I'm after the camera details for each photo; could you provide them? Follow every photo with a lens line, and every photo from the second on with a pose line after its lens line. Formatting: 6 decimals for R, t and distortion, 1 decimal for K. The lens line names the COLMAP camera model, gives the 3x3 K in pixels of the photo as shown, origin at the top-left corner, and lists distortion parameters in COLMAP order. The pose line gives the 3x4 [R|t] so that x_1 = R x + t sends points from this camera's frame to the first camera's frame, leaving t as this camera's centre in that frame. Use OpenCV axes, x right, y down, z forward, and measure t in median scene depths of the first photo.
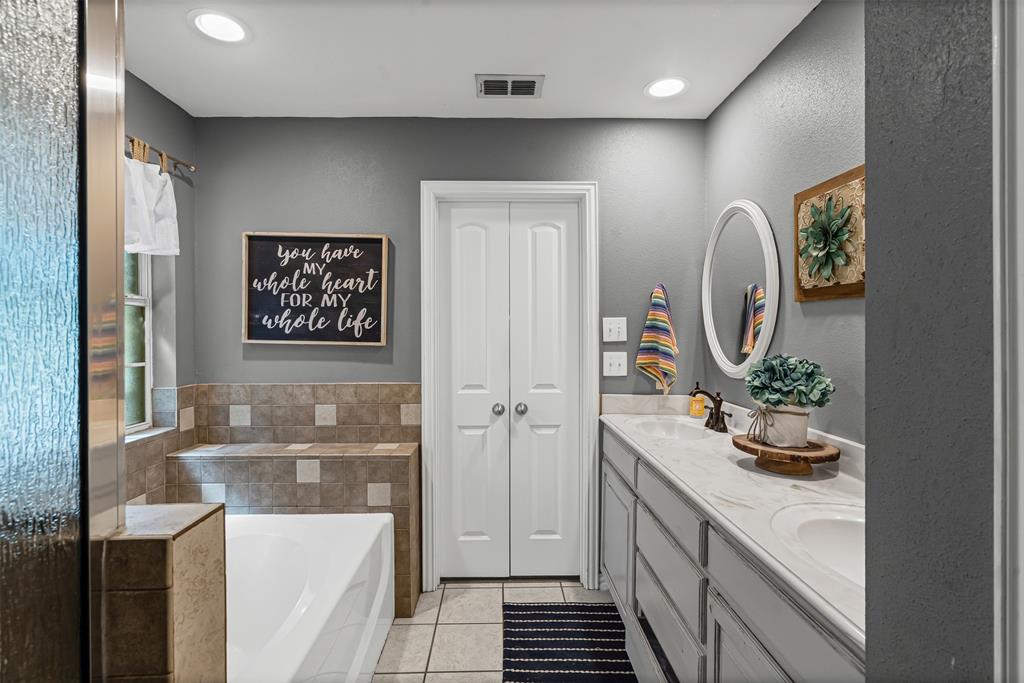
lens RADIAL K [[472.5, 0, 510.2], [0, 472.5, 332.3], [0, 0, 1]] dist [-0.001402, -0.000227]
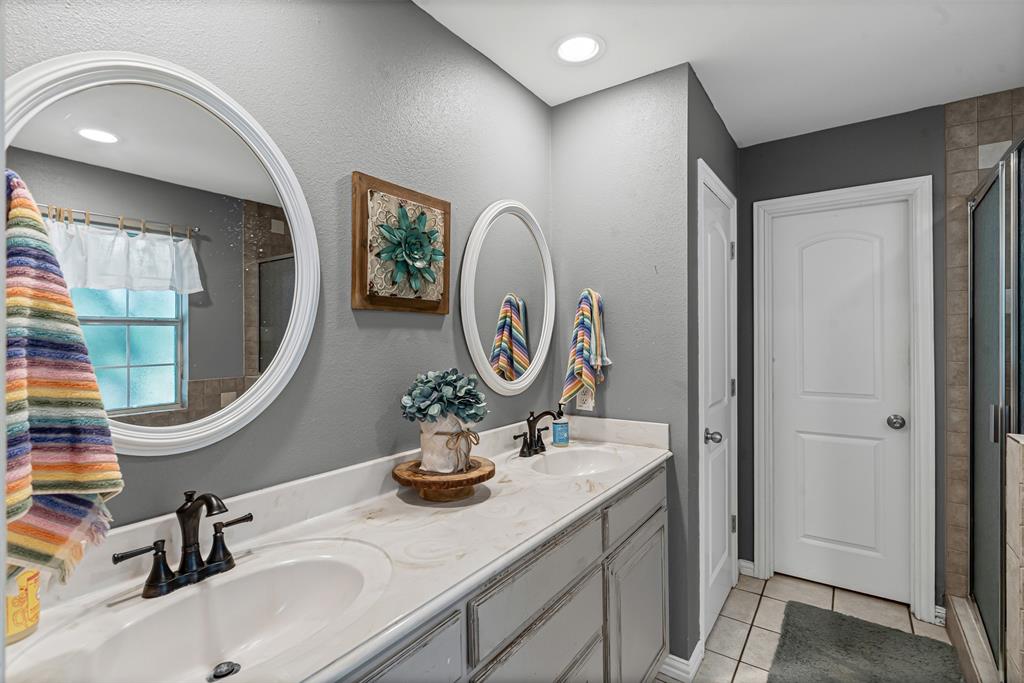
lens RADIAL K [[472.5, 0, 510.2], [0, 472.5, 332.3], [0, 0, 1]] dist [-0.001402, -0.000227]
pose [[-0.799203, 0.002303, 0.601057, -0.079874], [0.002963, 0.999996, 0.000108, -0.028678], [-0.601054, 0.001867, -0.799206, 1.721814]]
